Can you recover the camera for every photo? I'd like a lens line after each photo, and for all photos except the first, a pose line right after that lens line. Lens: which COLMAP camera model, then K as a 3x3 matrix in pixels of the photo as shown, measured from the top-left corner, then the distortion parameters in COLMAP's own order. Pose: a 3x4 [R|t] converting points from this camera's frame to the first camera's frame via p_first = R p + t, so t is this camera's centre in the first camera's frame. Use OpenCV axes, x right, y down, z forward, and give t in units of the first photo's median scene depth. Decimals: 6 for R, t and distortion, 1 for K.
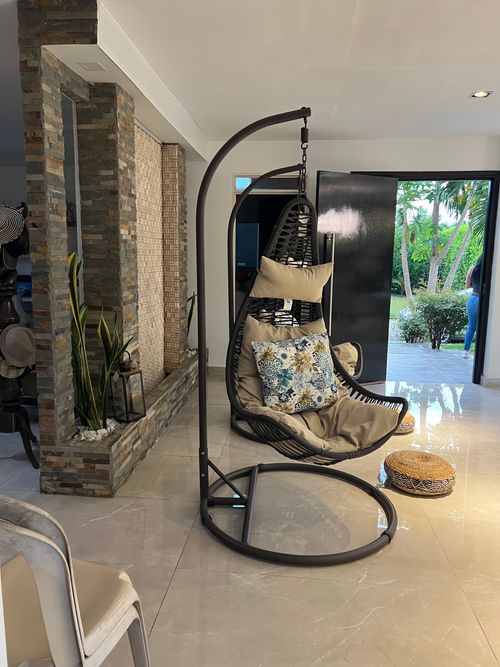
lens RADIAL K [[503.5, 0, 244.9], [0, 503.5, 331.3], [0, 0, 1]] dist [0.065530, -0.075105]
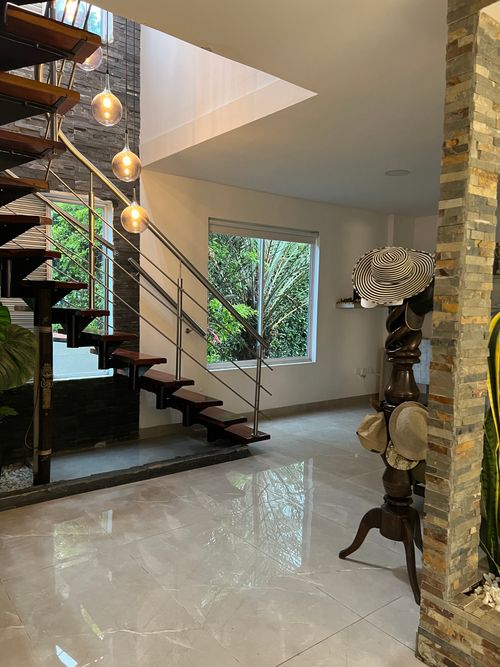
lens RADIAL K [[503.5, 0, 244.9], [0, 503.5, 331.3], [0, 0, 1]] dist [0.065530, -0.075105]
pose [[0.689546, 0.054055, -0.722222, -0.091779], [-0.125031, 0.991123, -0.045193, -0.061281], [0.713368, 0.121462, 0.690184, 0.325693]]
